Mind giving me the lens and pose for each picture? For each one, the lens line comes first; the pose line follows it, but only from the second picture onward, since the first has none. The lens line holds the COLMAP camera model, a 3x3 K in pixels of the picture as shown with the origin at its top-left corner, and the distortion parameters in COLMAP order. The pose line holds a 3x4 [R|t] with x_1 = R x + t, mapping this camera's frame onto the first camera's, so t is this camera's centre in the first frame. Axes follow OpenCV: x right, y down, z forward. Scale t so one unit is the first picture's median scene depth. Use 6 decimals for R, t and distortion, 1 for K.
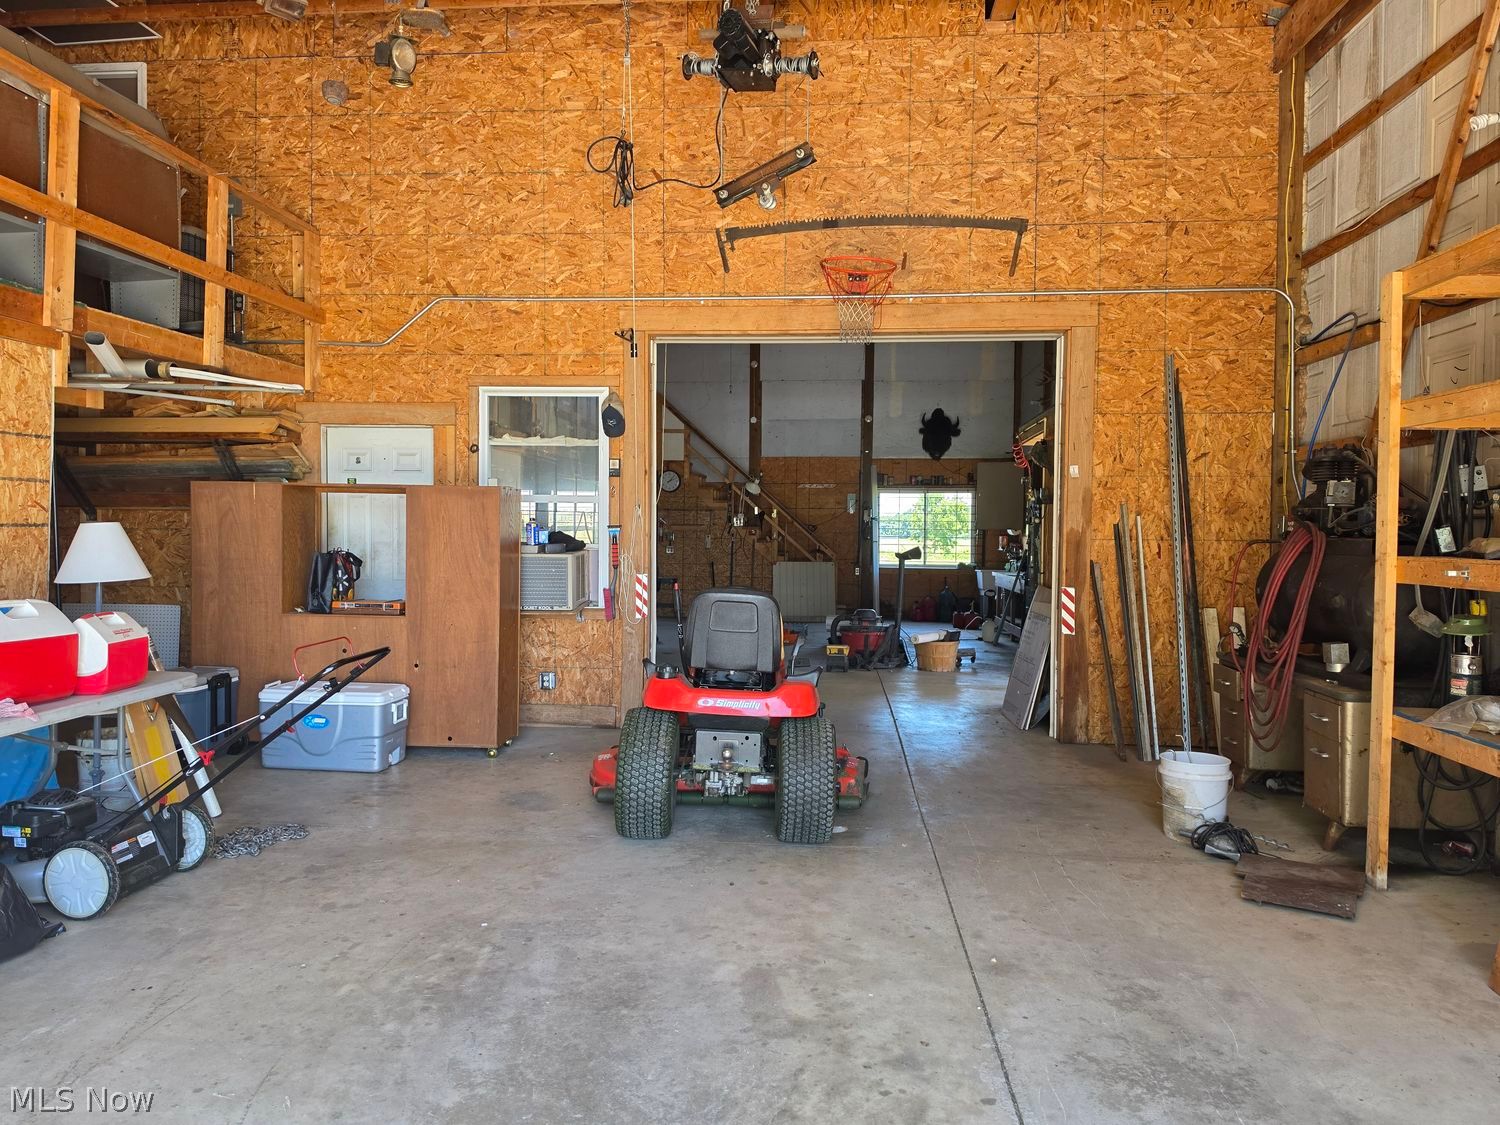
lens RADIAL K [[1037.2, 0, 751.7], [0, 1037.2, 559.9], [0, 0, 1]] dist [0.045163, -0.045609]
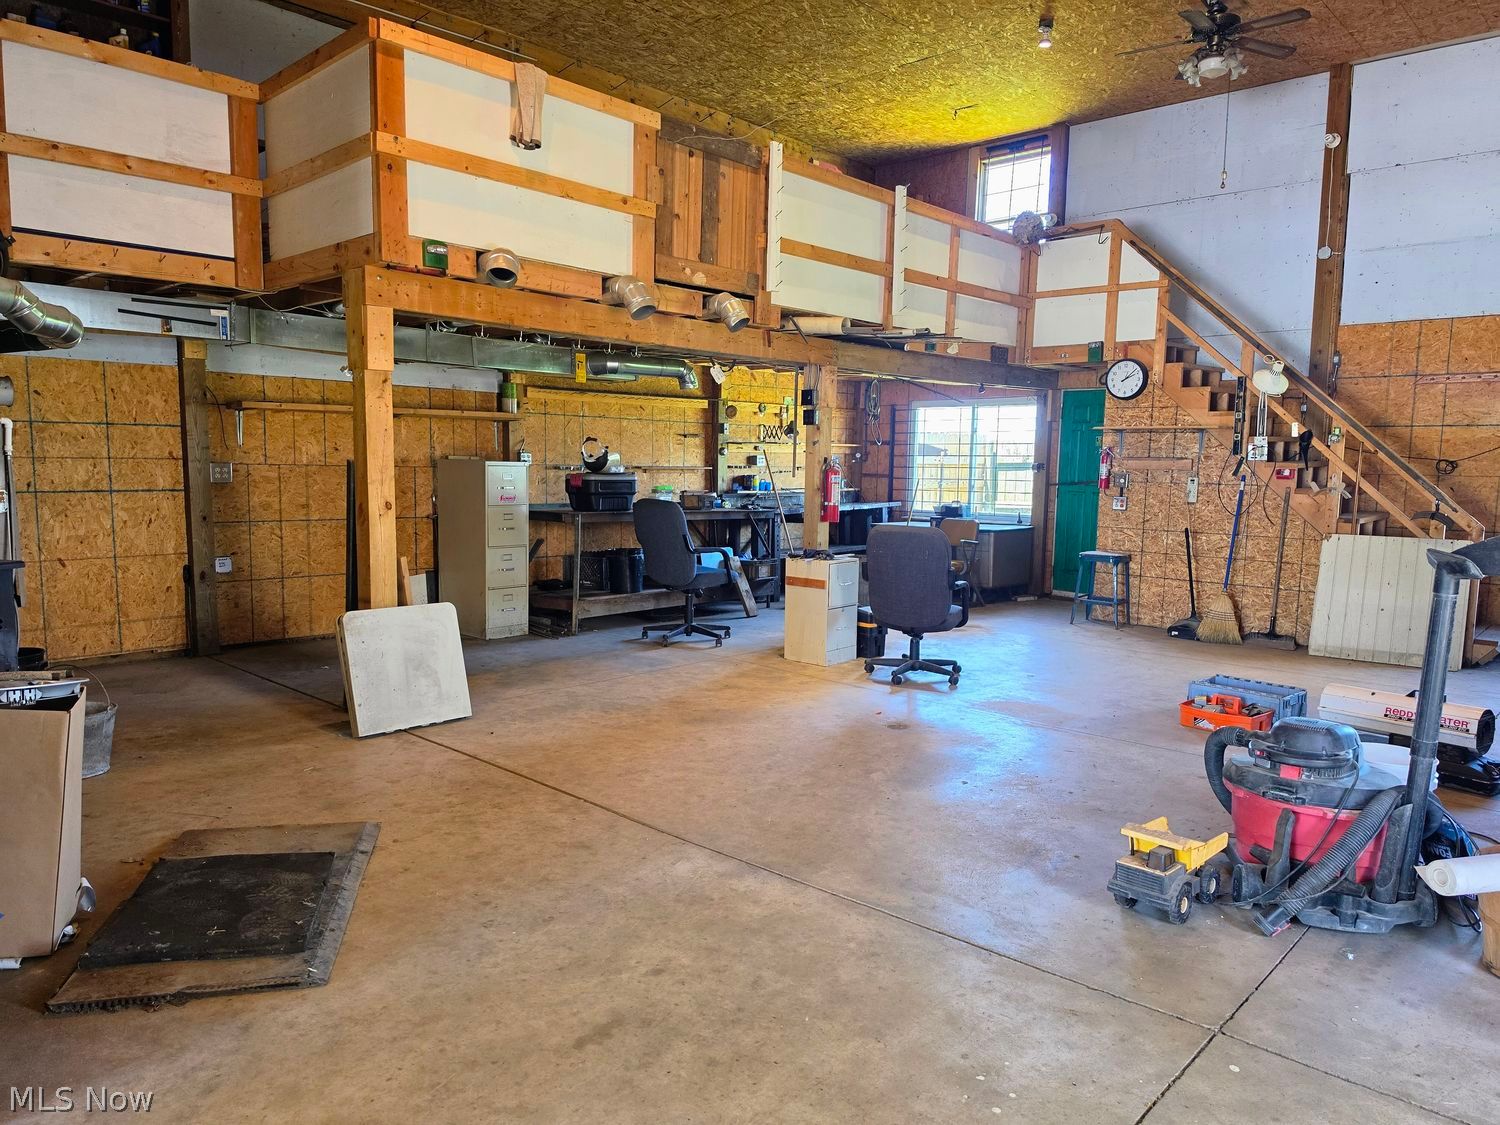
lens RADIAL K [[1037.2, 0, 747.4], [0, 1037.2, 565.0], [0, 0, 1]] dist [0.045163, -0.045609]
pose [[0.780368, 0.066227, -0.621804, 0.115306], [-0.029650, 0.997176, 0.068996, -0.009479], [0.624618, -0.035406, 0.780128, 0.440046]]
